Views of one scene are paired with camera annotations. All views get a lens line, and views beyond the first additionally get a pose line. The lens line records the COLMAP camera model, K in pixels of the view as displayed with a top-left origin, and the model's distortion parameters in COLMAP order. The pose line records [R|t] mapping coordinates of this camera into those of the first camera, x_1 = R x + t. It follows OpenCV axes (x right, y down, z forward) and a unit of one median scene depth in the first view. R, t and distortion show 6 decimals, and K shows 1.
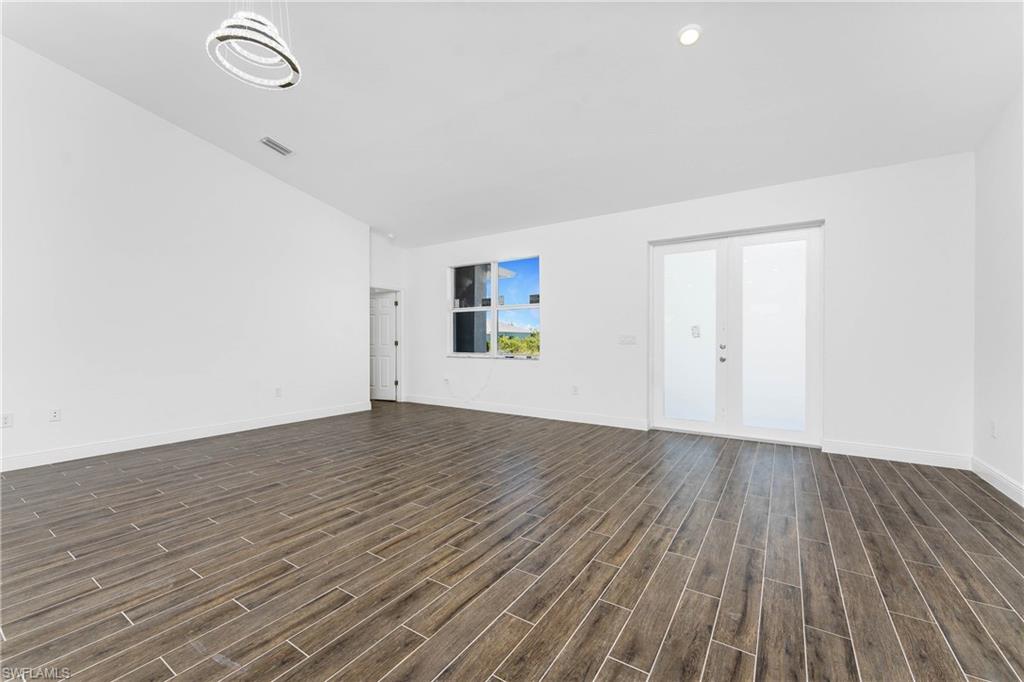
lens RADIAL K [[417.2, 0, 512.0], [0, 417.2, 341.0], [0, 0, 1]] dist [-0.001331, 0.000331]
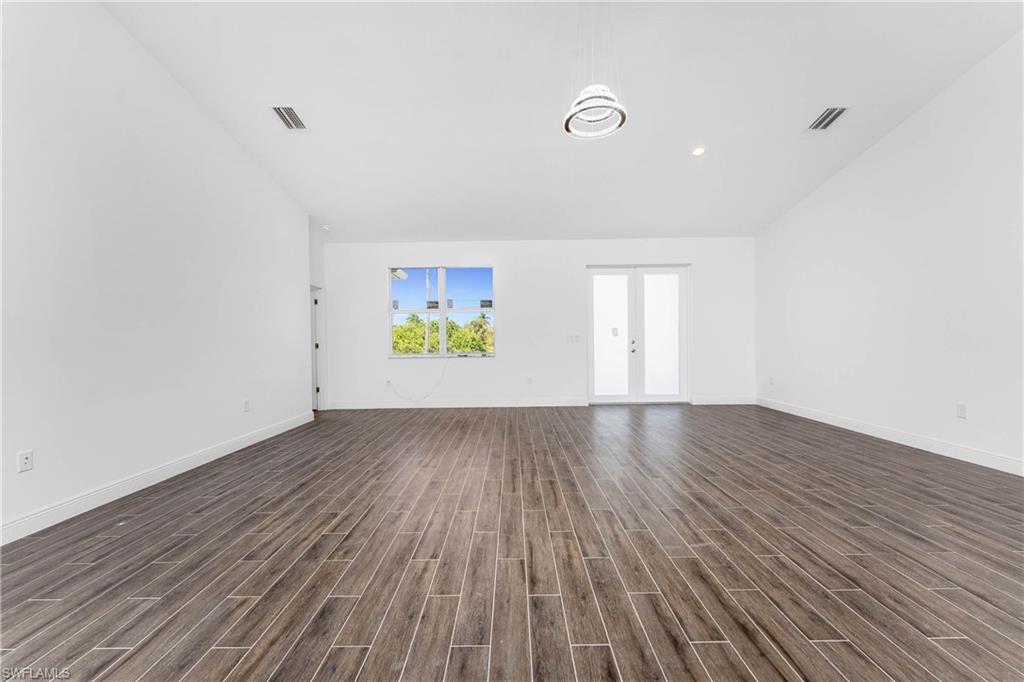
lens RADIAL K [[408.2, 0, 512.0], [0, 408.2, 341.0], [0, 0, 1]] dist [-0.000740, -0.000123]
pose [[0.835474, -0.015163, 0.549321, -1.004417], [0.017326, 0.999849, 0.001246, 0.000786], [-0.549257, 0.008476, 0.835611, 0.056888]]
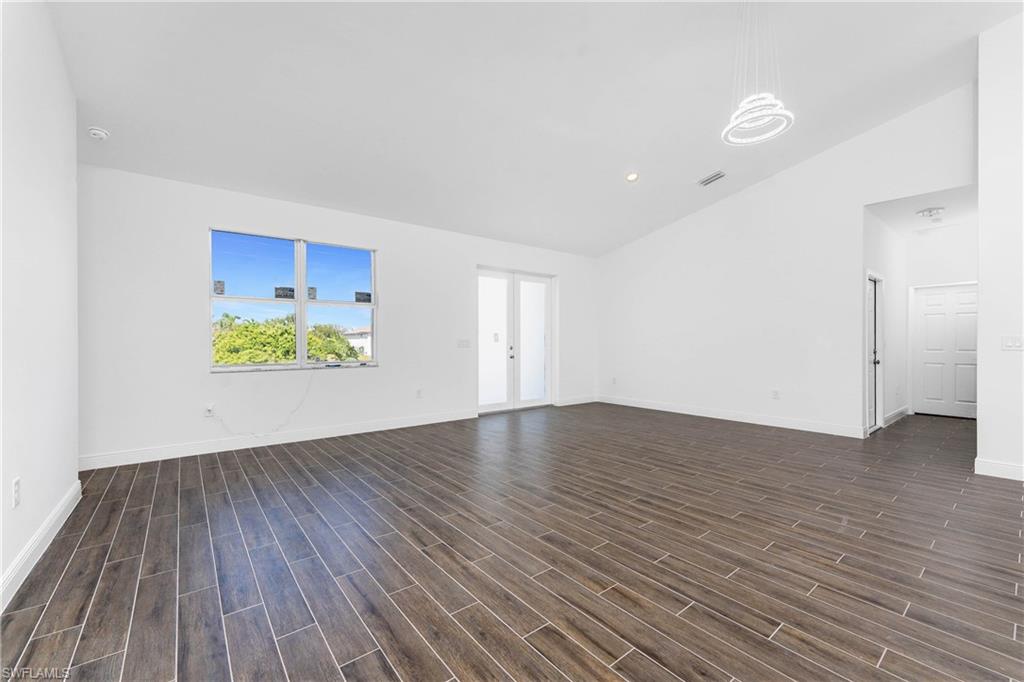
lens RADIAL K [[417.2, 0, 512.0], [0, 417.2, 341.0], [0, 0, 1]] dist [-0.001331, 0.000331]
pose [[0.308546, 0.002299, 0.951207, -1.371041], [0.007389, 0.999961, -0.004814, -0.005860], [-0.951181, 0.008514, 0.308517, 0.869490]]
